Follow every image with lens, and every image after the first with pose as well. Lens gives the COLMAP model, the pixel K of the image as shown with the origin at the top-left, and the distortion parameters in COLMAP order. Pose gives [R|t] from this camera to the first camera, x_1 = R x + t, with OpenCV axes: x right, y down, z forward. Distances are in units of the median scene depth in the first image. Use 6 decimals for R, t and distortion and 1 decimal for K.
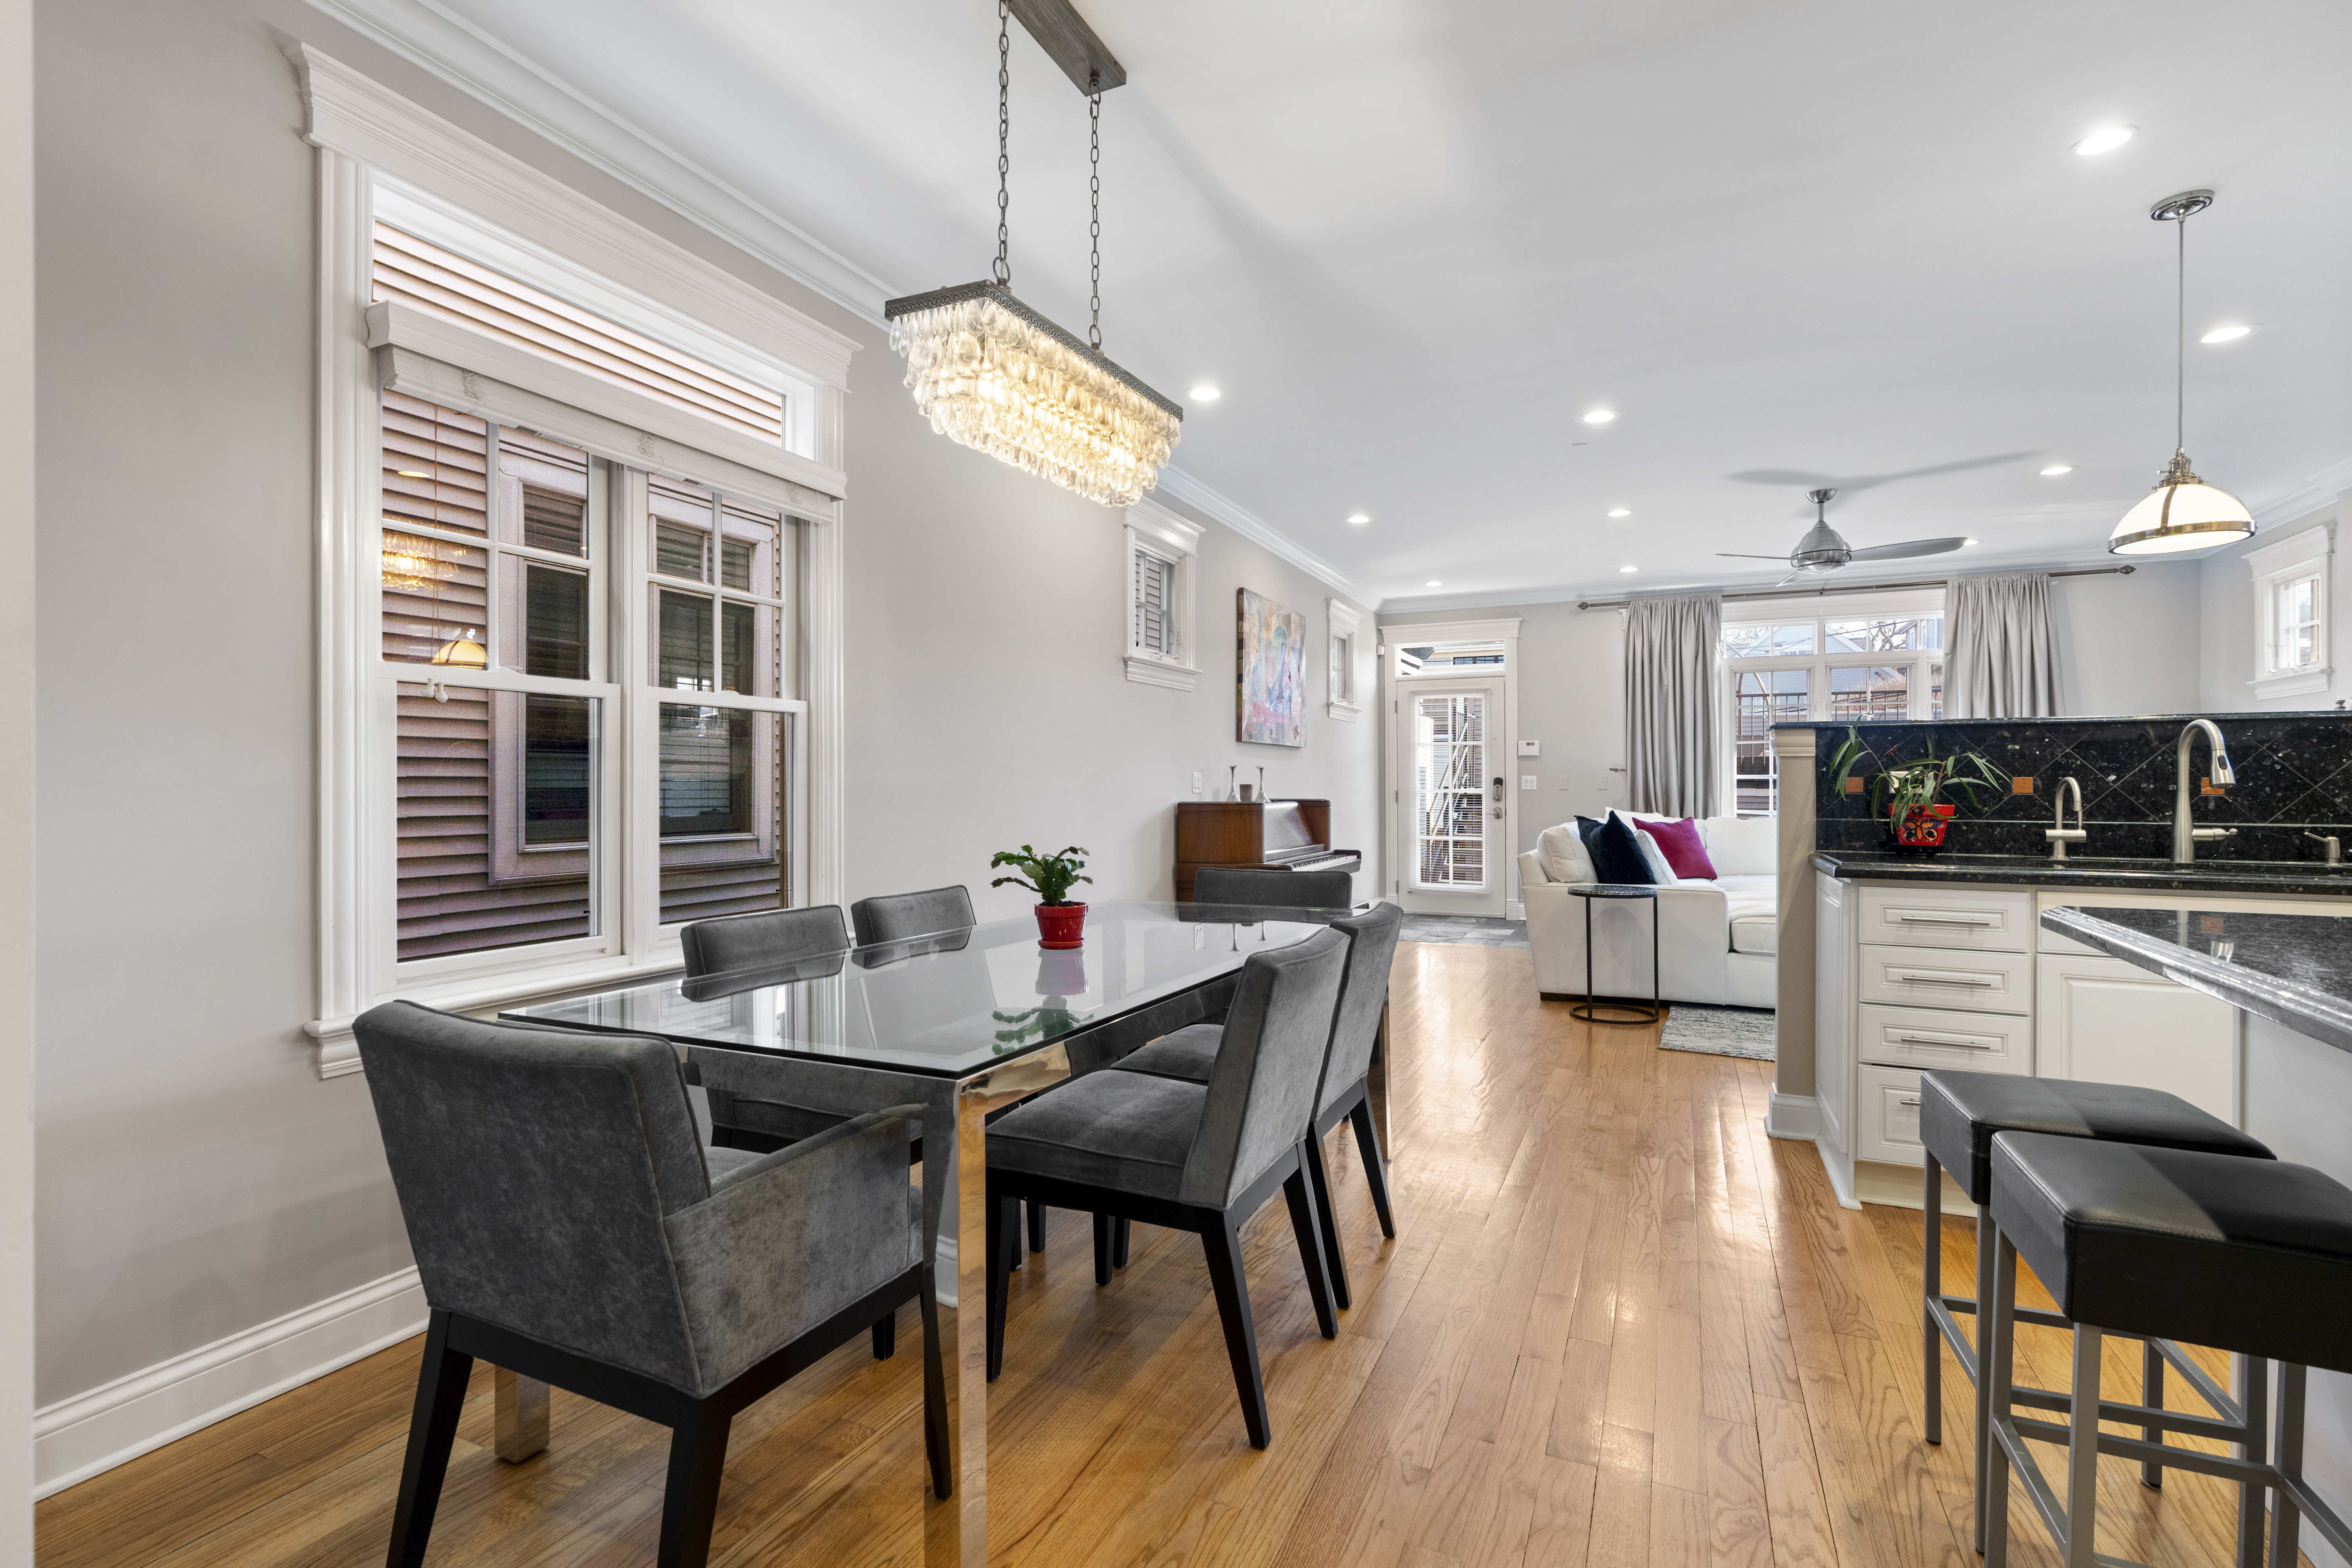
lens RADIAL K [[1088.8, 0, 1171.7], [0, 1088.8, 780.8], [0, 0, 1]] dist [-0.002011, 0.000720]
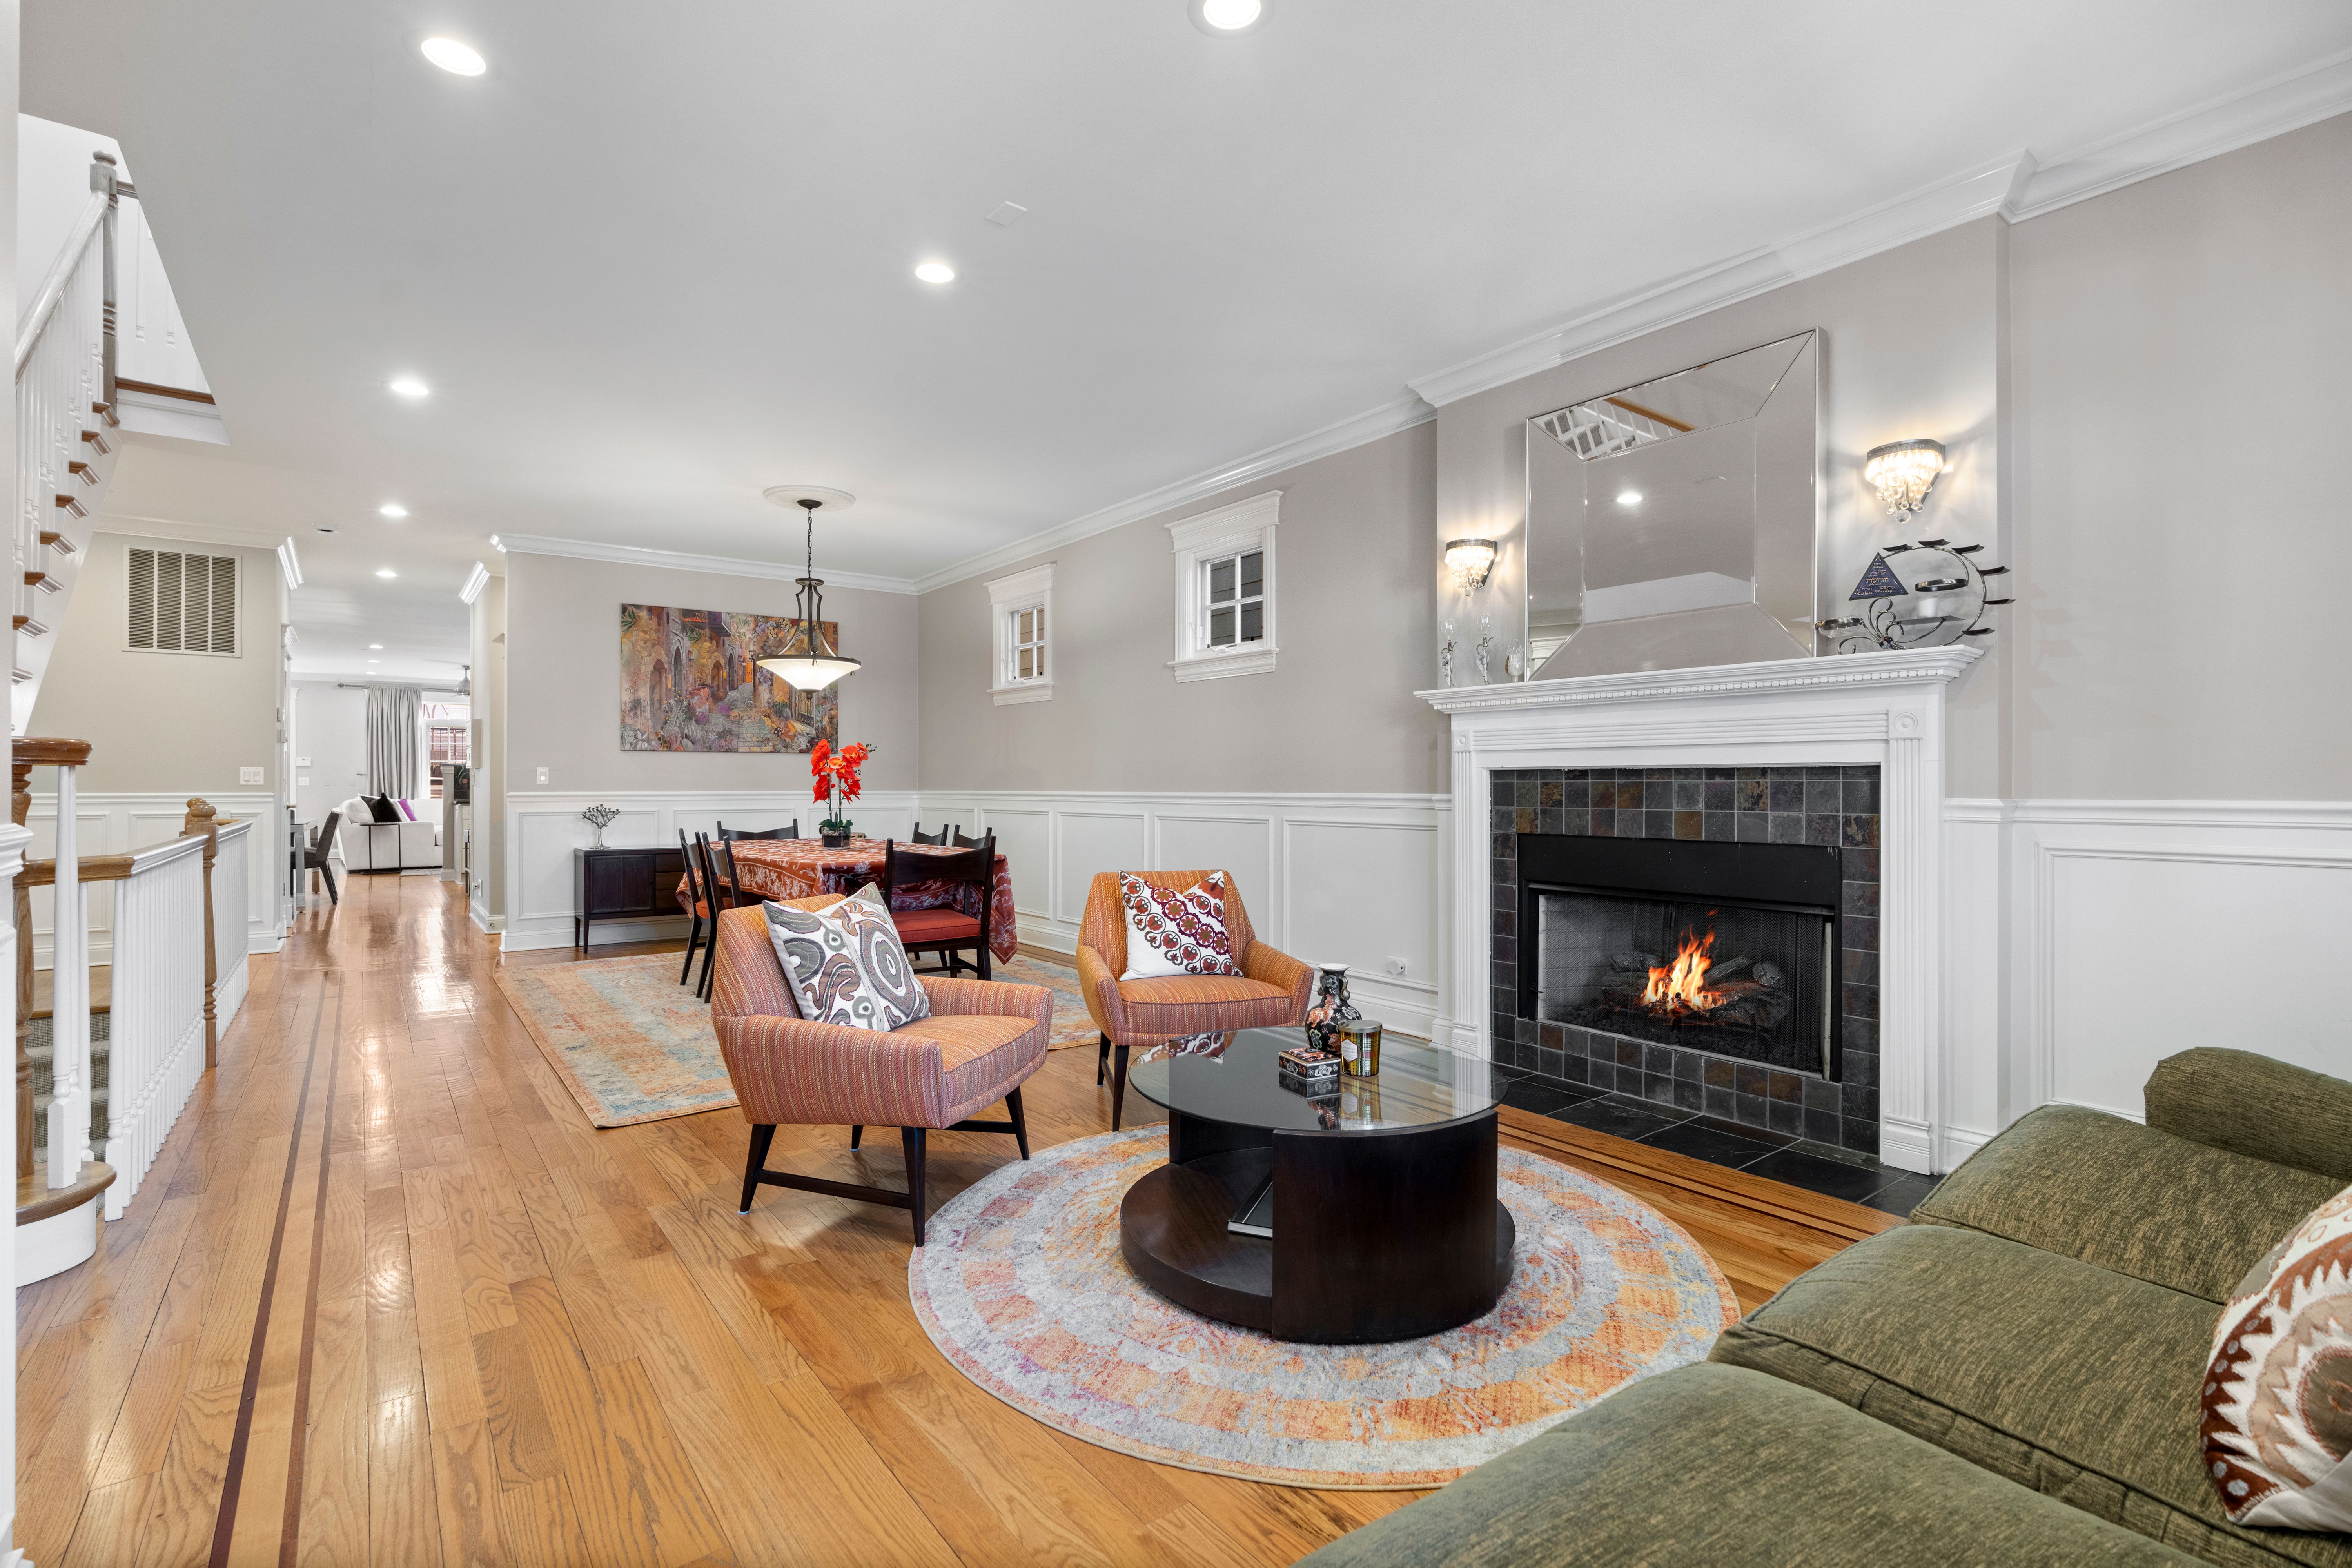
lens RADIAL K [[1071.1, 0, 1159.9], [0, 1071.1, 779.9], [0, 0, 1]] dist [-0.003337, -0.000128]
pose [[0.472881, -0.000280, 0.881126, -0.971592], [0.001746, 0.999998, -0.000619, 0.003587], [-0.881124, 0.001832, 0.472881, -1.864575]]
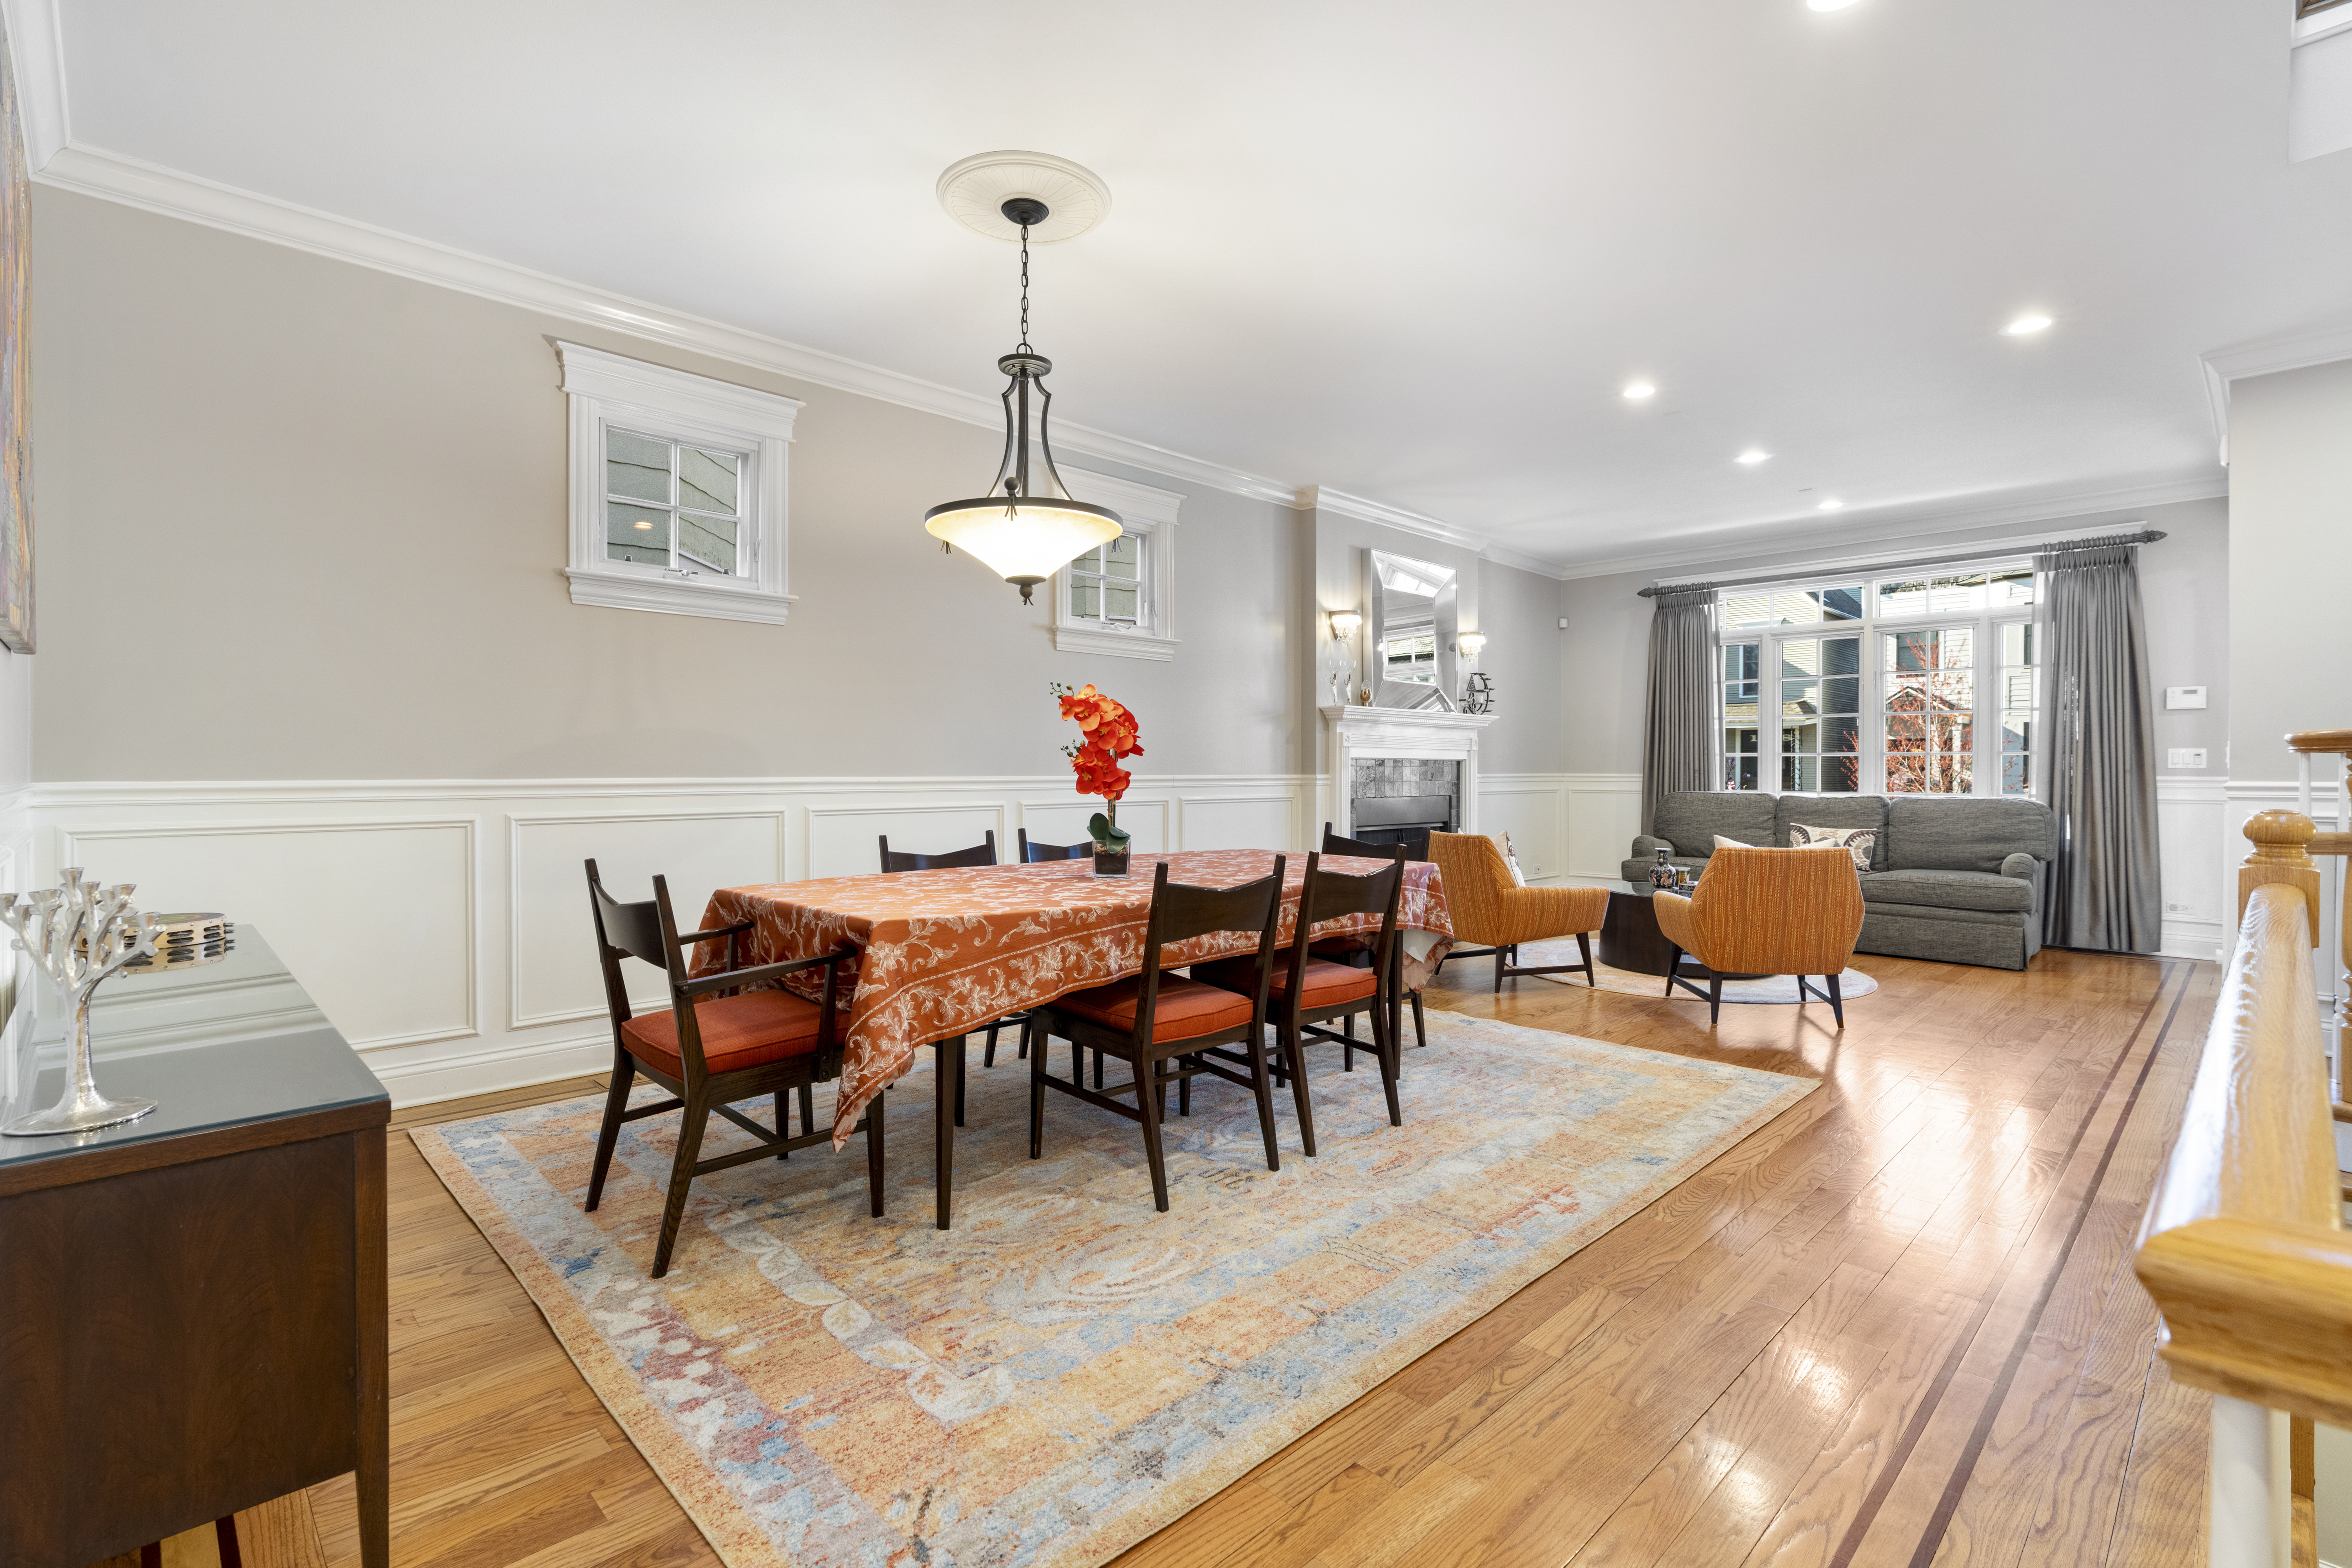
lens RADIAL K [[1088.8, 0, 1171.7], [0, 1088.8, 780.8], [0, 0, 1]] dist [-0.002011, 0.000720]
pose [[-0.935532, -0.009099, 0.353126, -0.389874], [-0.005631, 0.999925, 0.010846, 0.009428], [-0.353198, 0.008159, -0.935513, -0.380656]]
